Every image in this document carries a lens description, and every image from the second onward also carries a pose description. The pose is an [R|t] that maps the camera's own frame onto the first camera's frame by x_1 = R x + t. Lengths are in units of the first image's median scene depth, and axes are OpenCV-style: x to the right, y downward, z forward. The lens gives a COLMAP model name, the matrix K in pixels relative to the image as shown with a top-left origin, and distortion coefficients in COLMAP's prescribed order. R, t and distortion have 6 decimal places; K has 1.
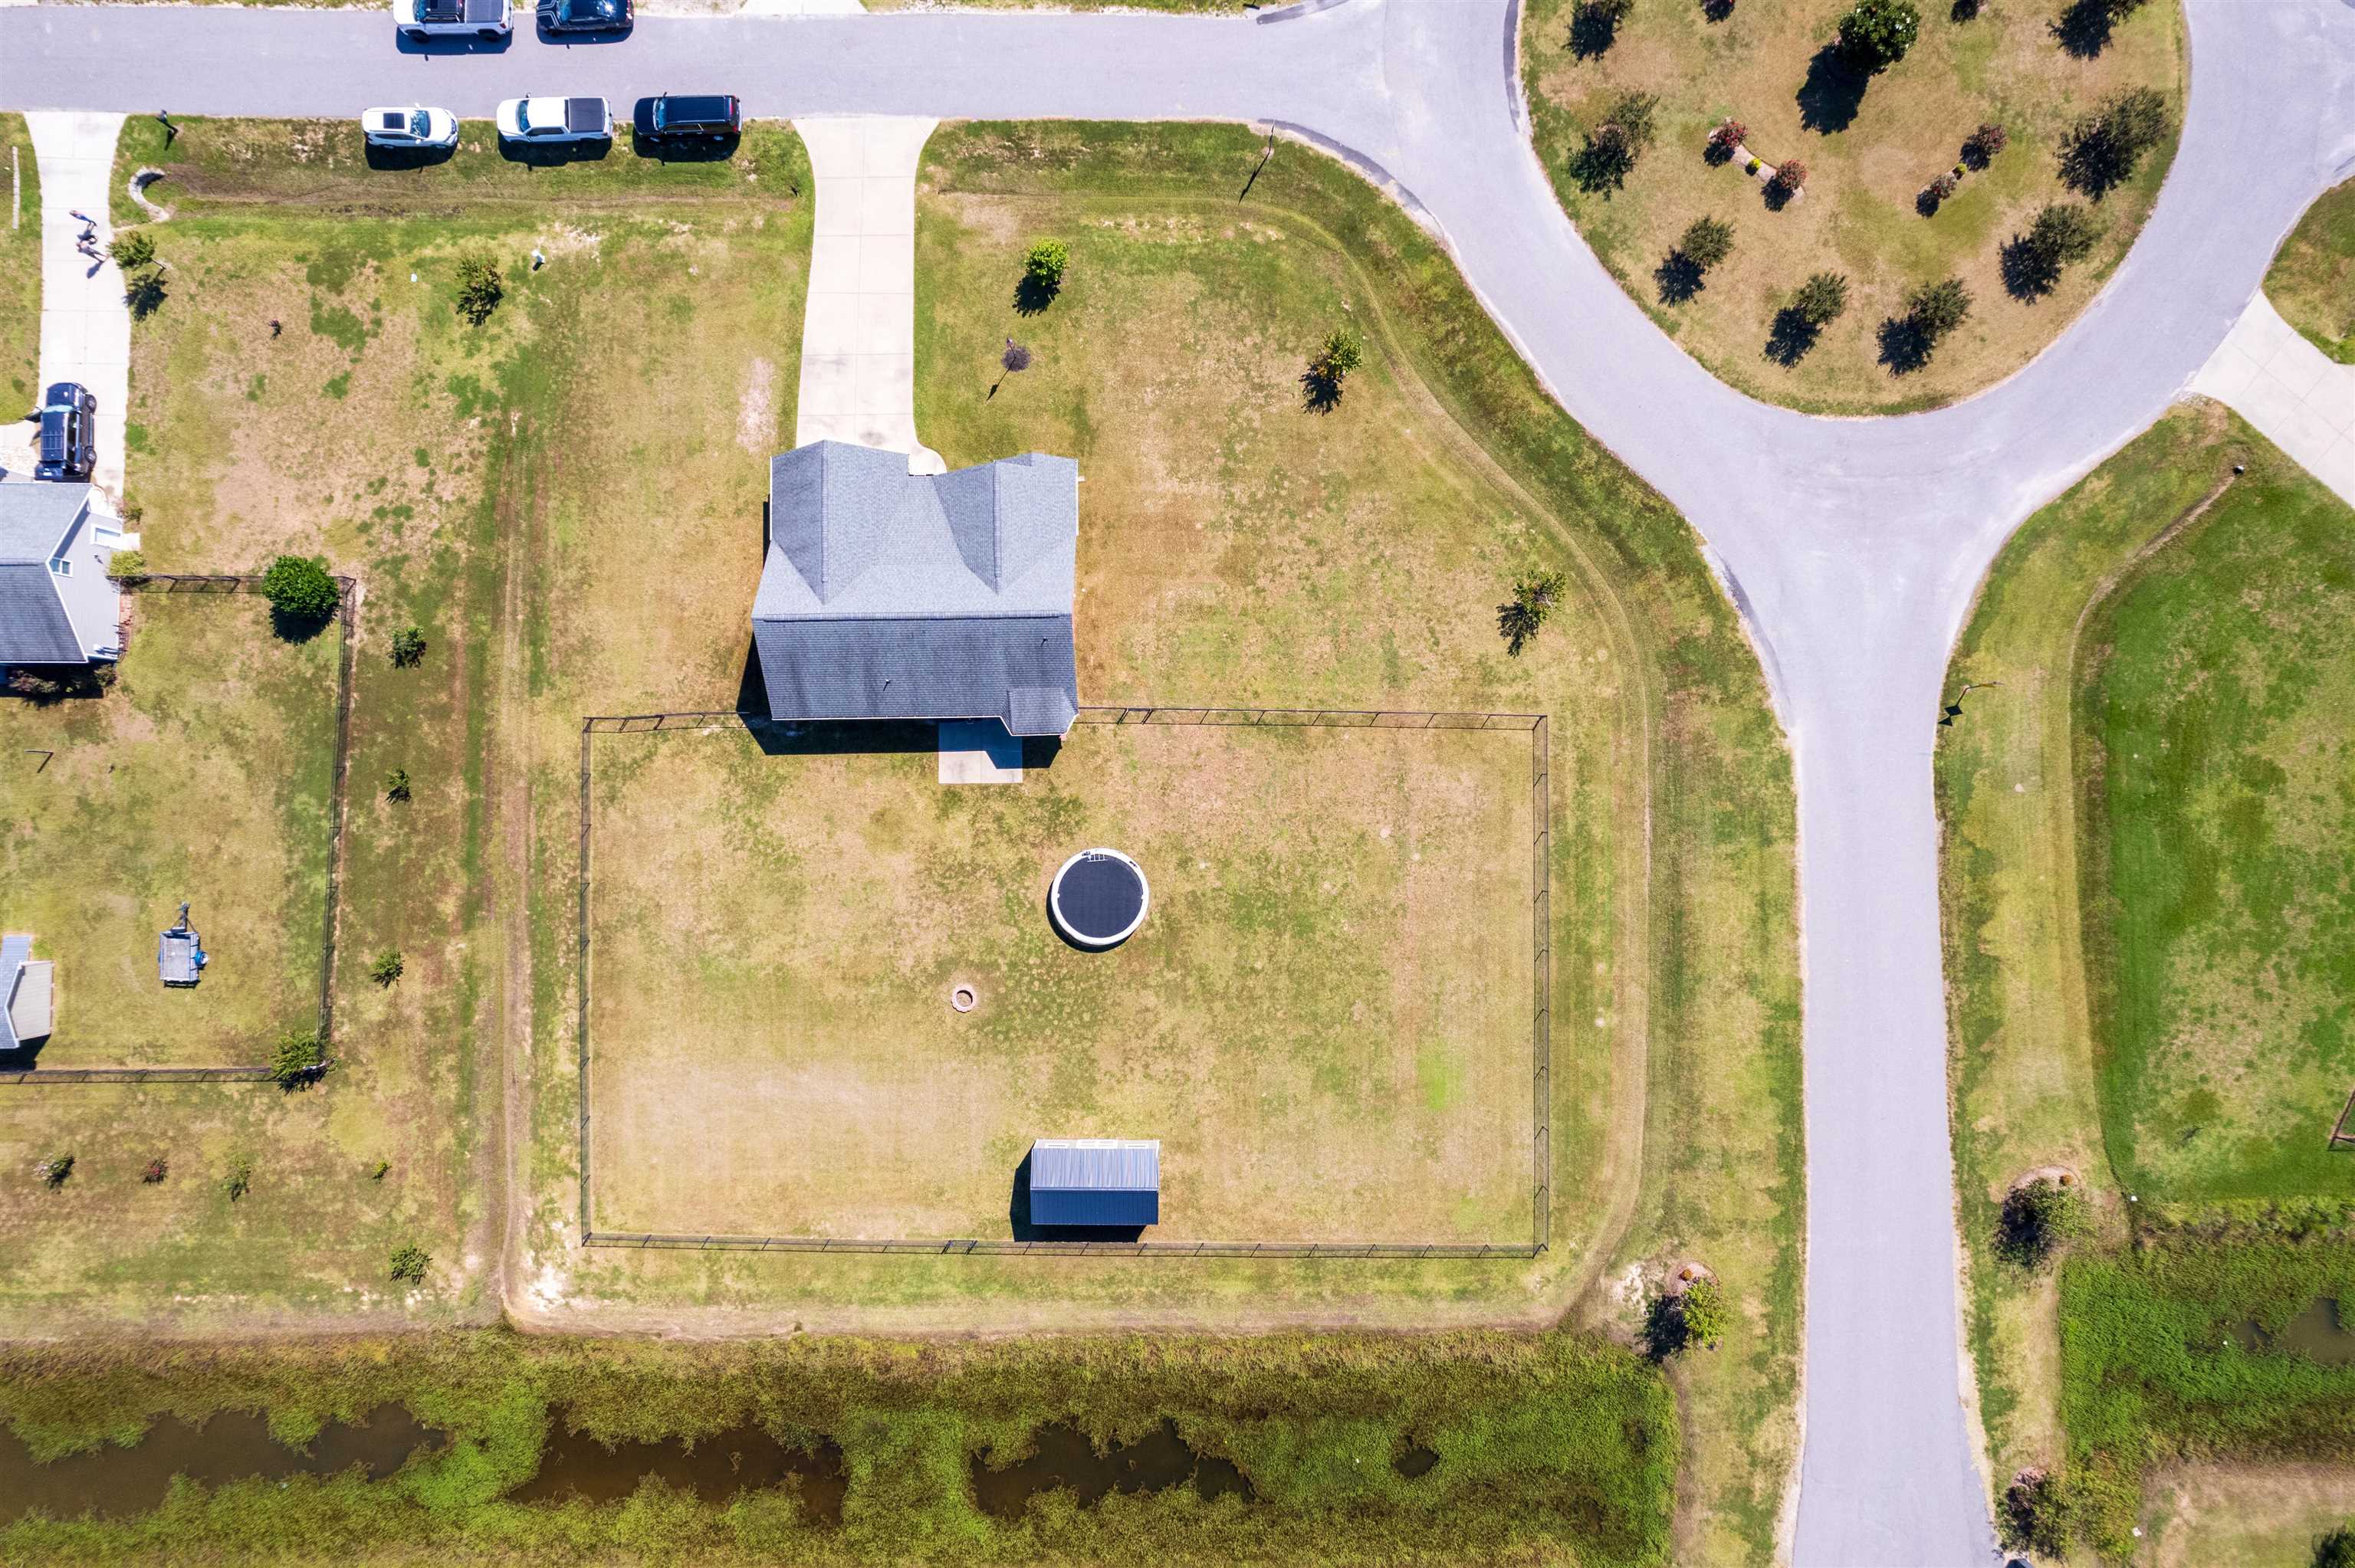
lens RADIAL K [[1508.5, 0, 1171.2], [0, 1508.5, 771.7], [0, 0, 1]] dist [-0.075326, 0.065814]
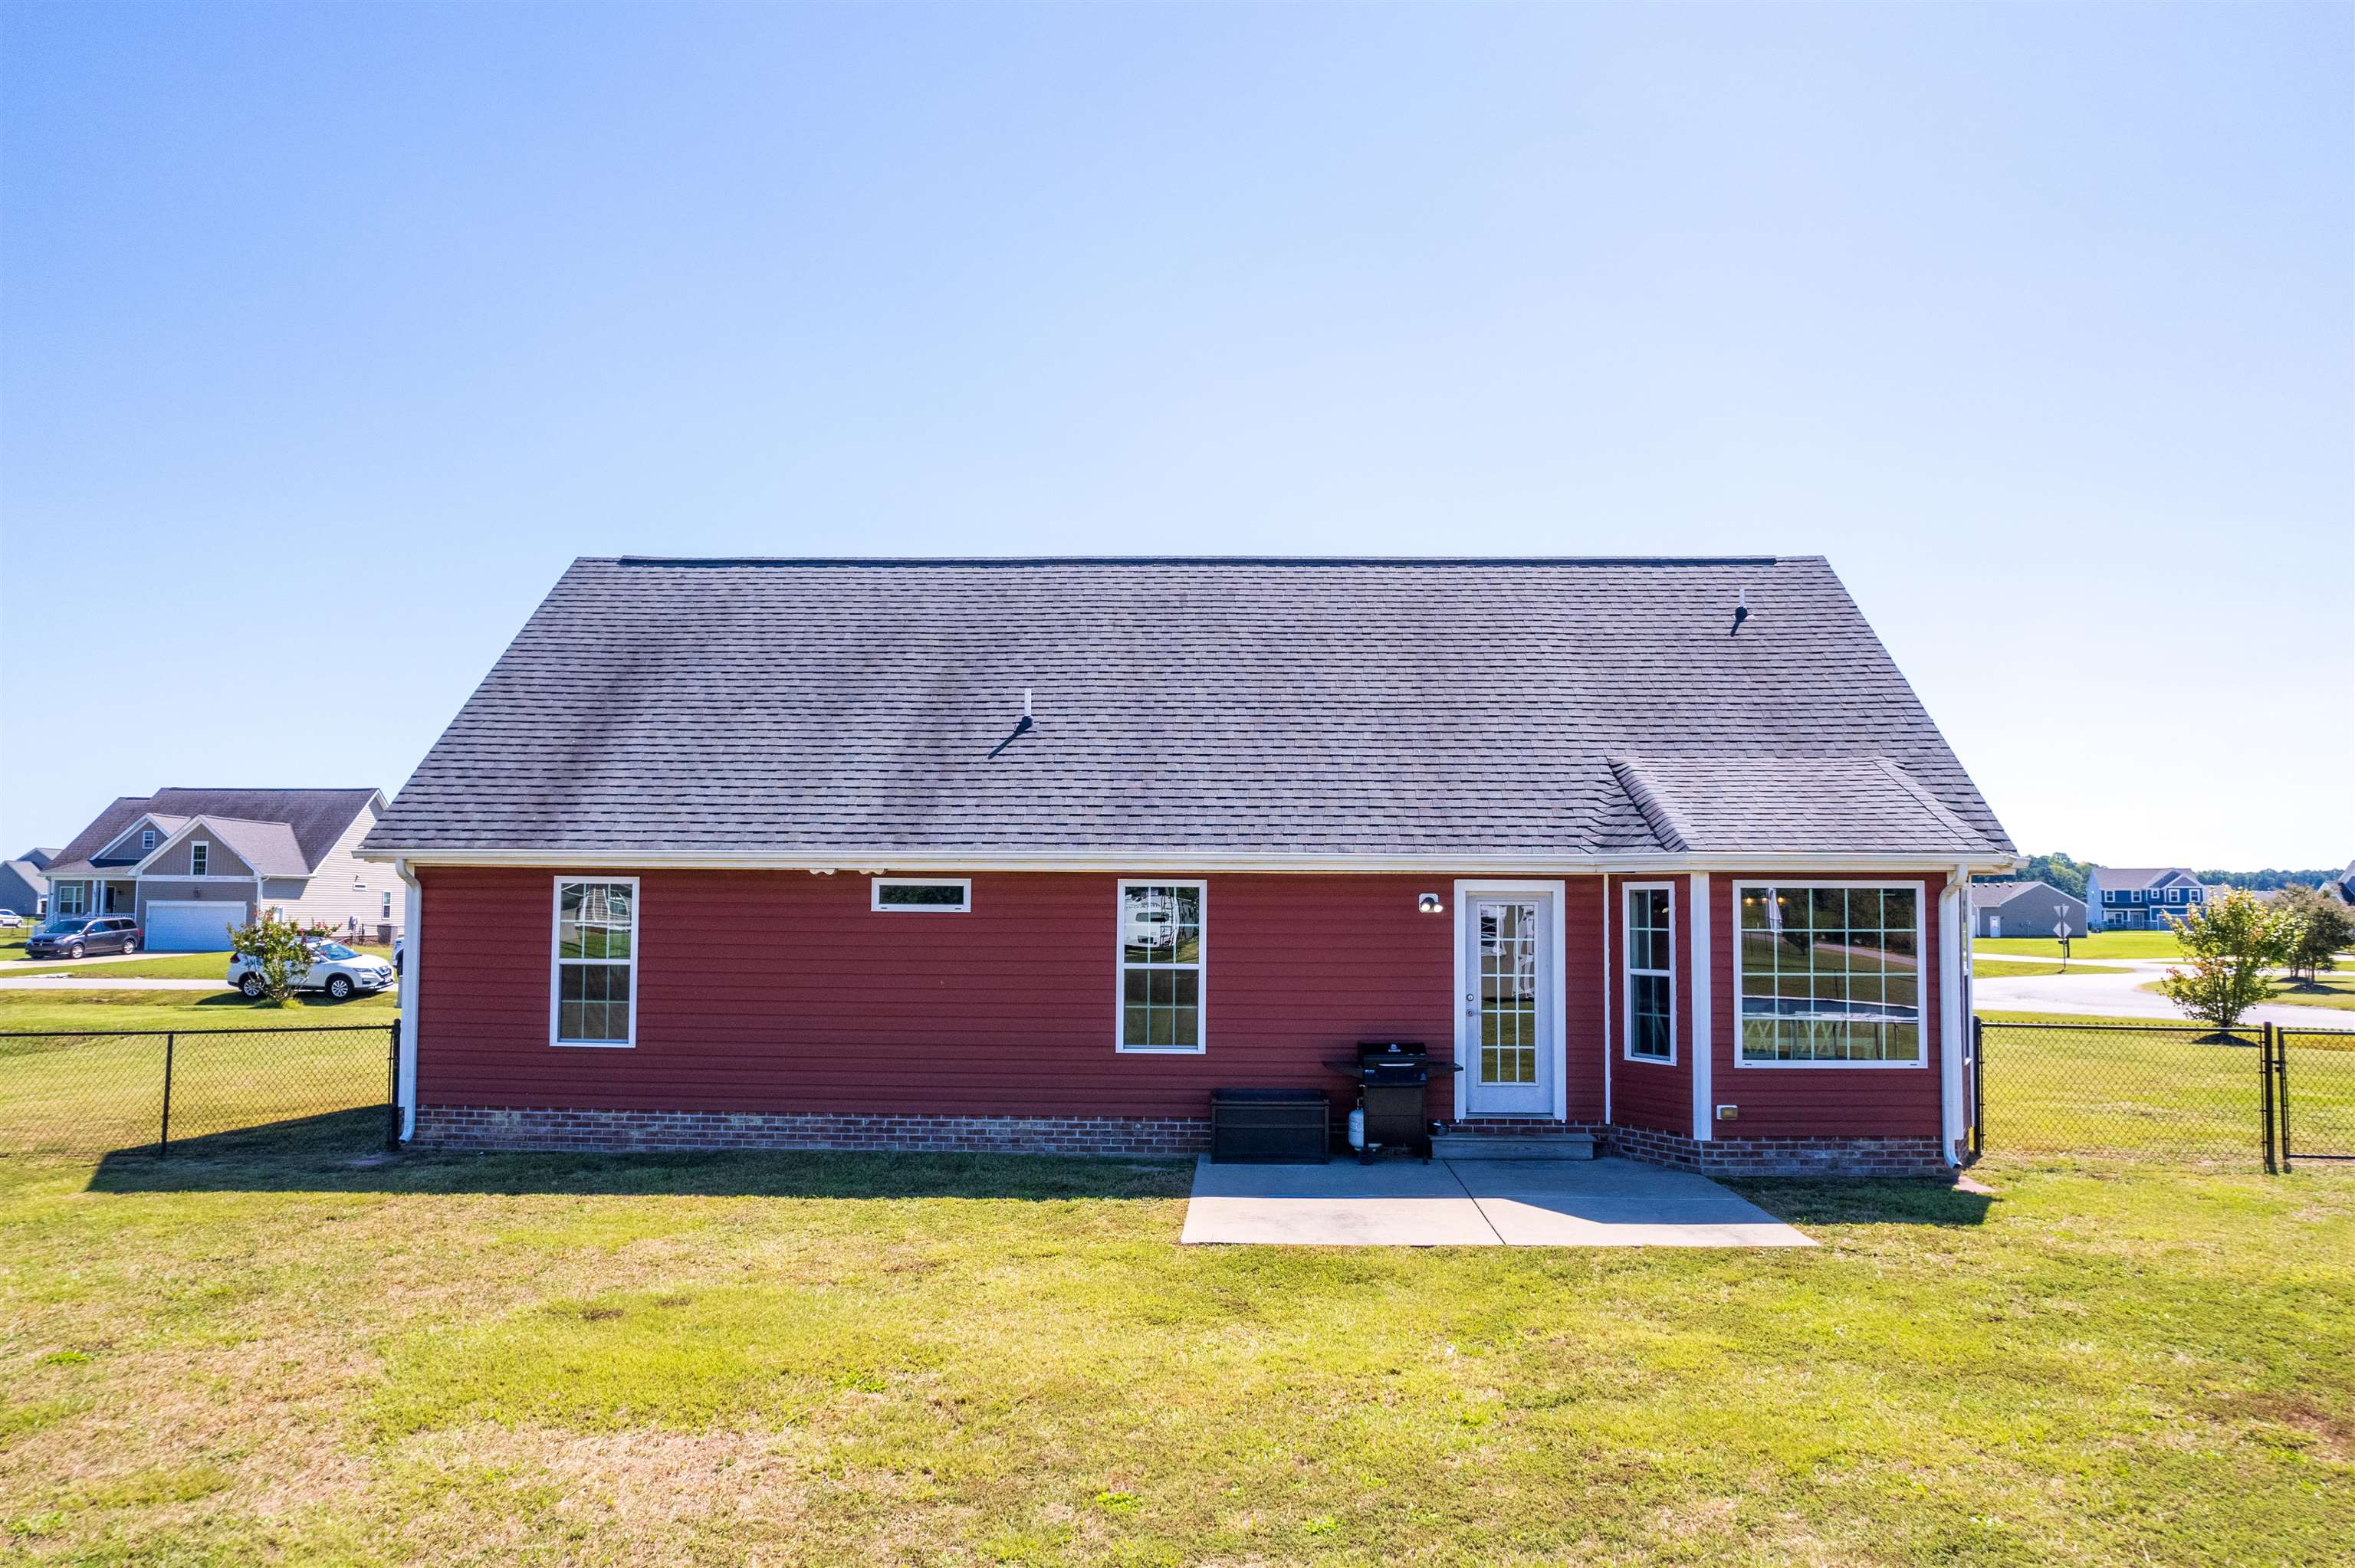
lens RADIAL K [[1548.4, 0, 1187.9], [0, 1548.4, 816.5], [0, 0, 1]] dist [-0.092900, 0.095865]
pose [[0.998711, -0.012762, -0.049130, -0.146726], [-0.049258, -0.009919, -0.998737, 0.141347], [0.012259, 0.999869, -0.010535, 0.963746]]
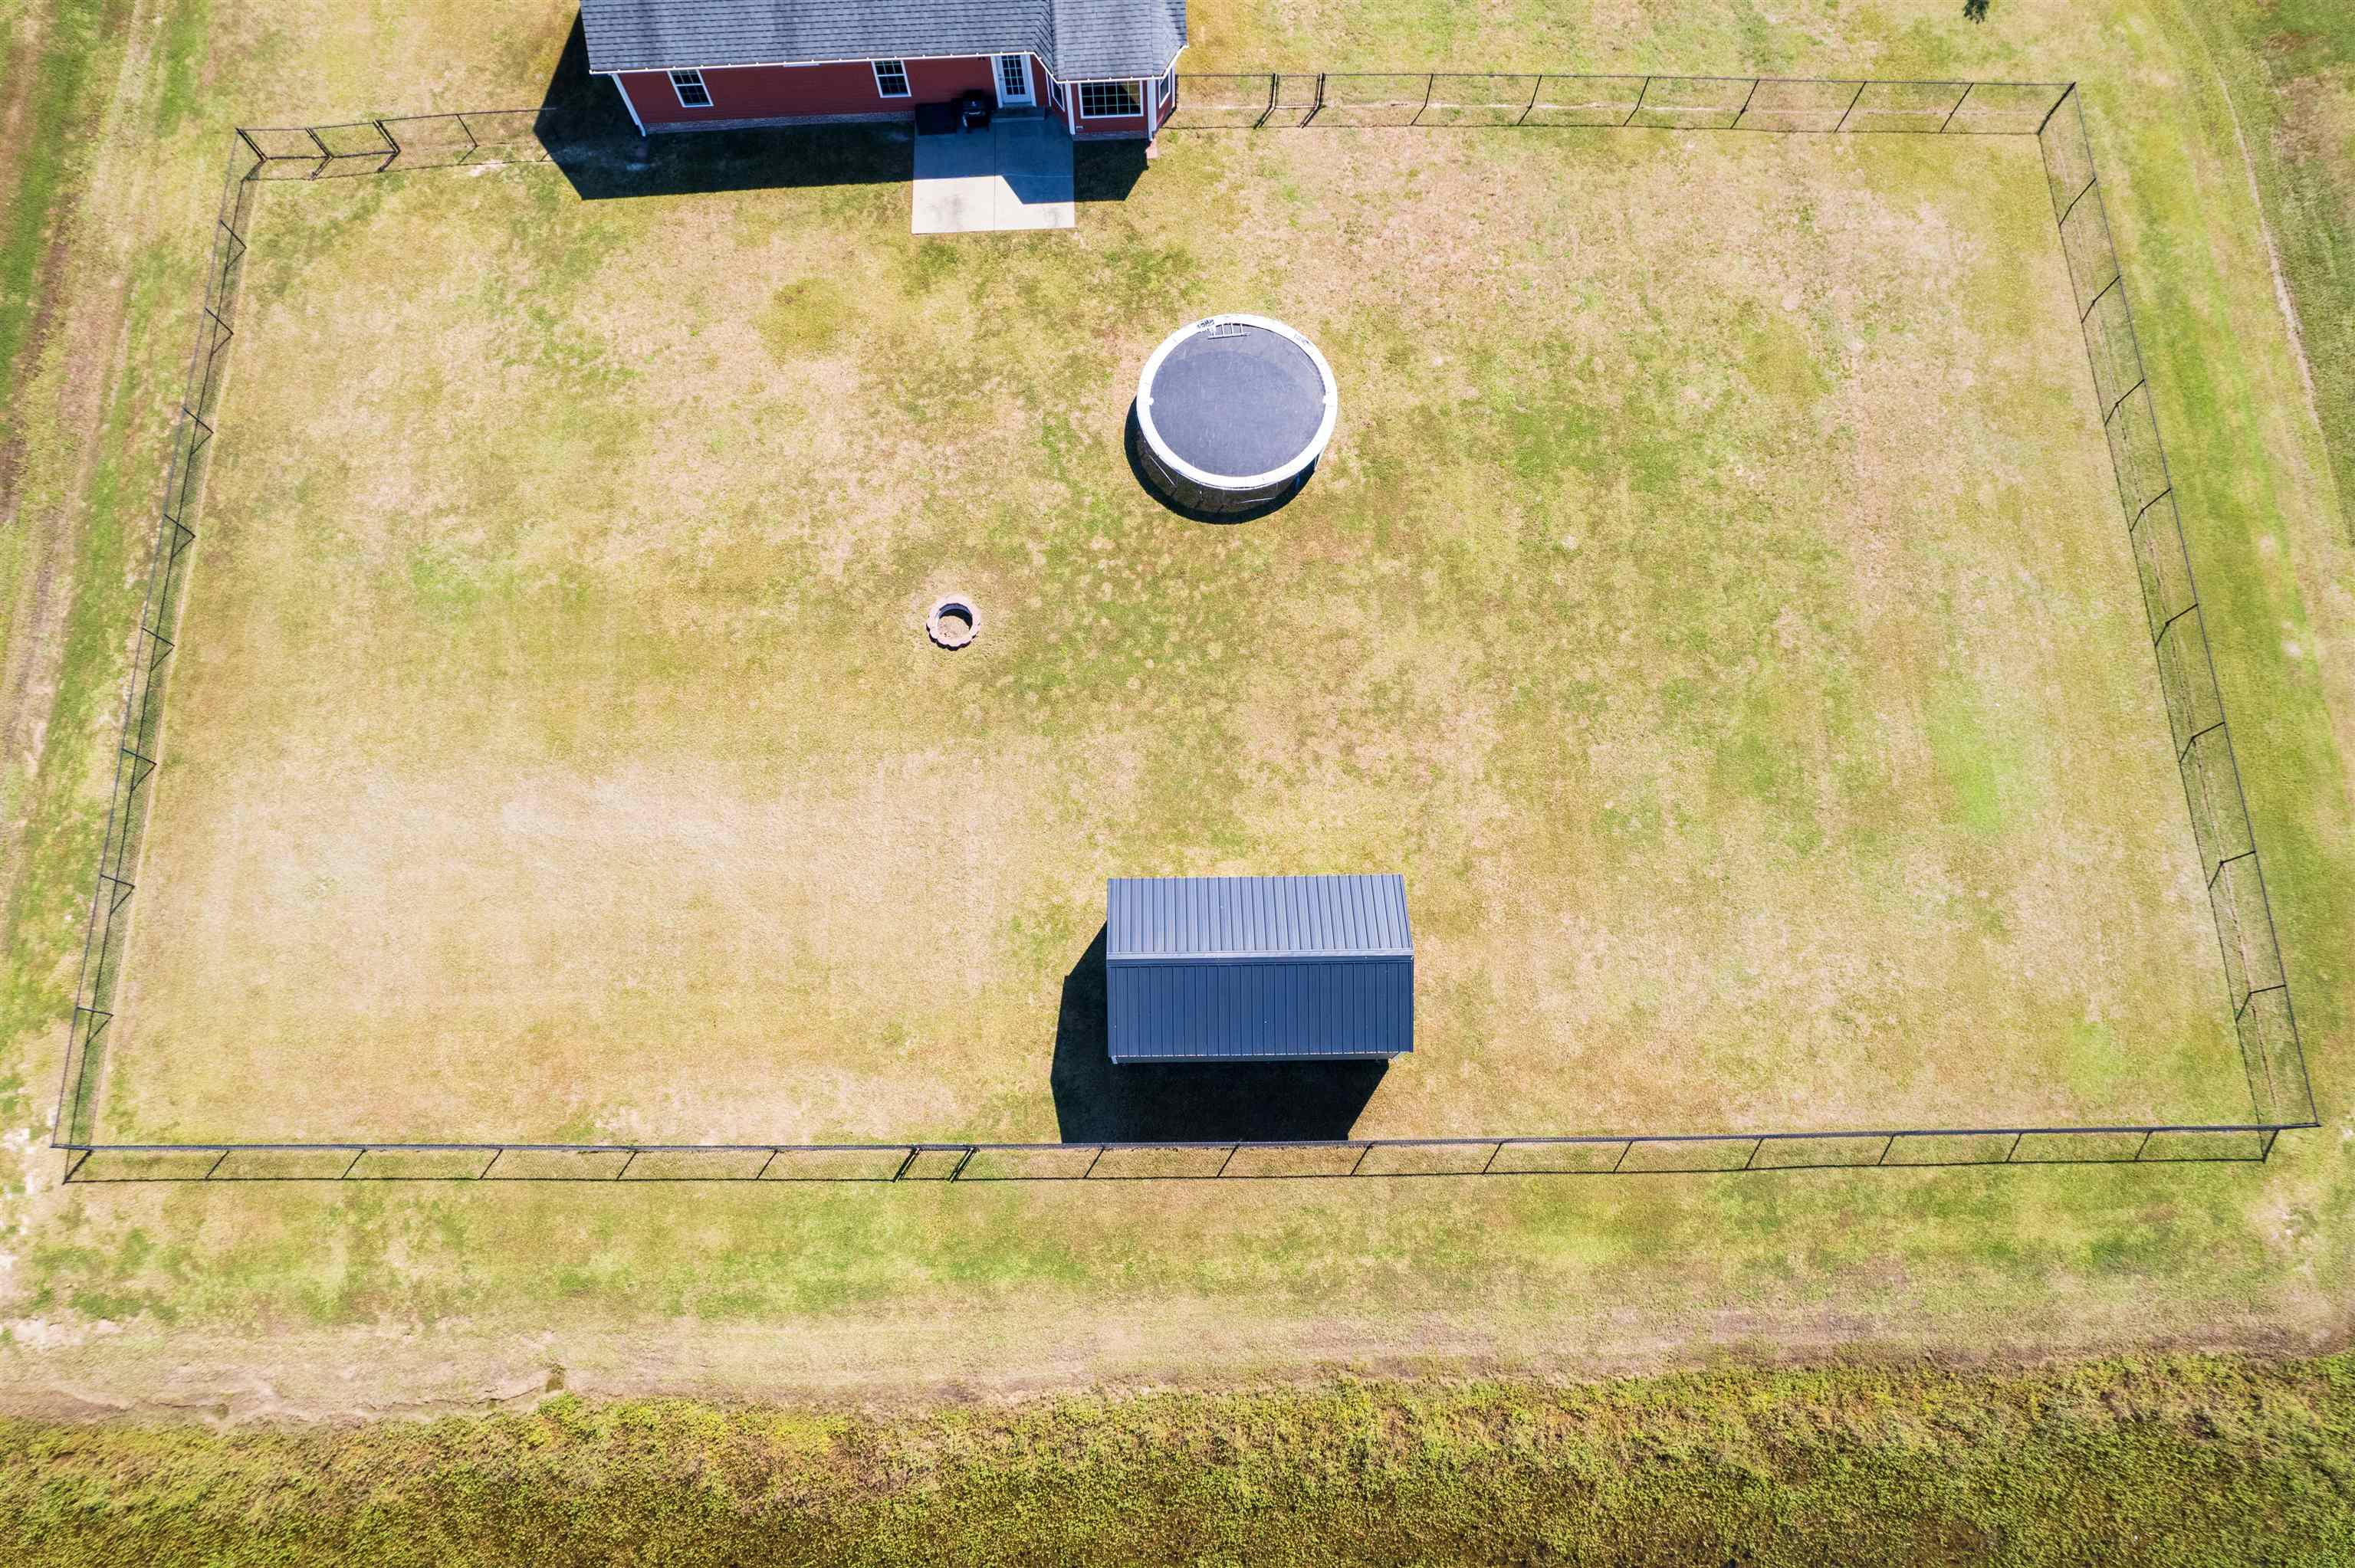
lens RADIAL K [[1571.4, 0, 1178.7], [0, 1571.4, 742.6], [0, 0, 1]] dist [-0.095993, 0.098763]
pose [[0.999499, -0.029449, -0.011573, -0.062410], [0.025521, 0.966524, -0.255304, 0.313317], [0.018704, 0.254881, 0.966792, 0.533050]]
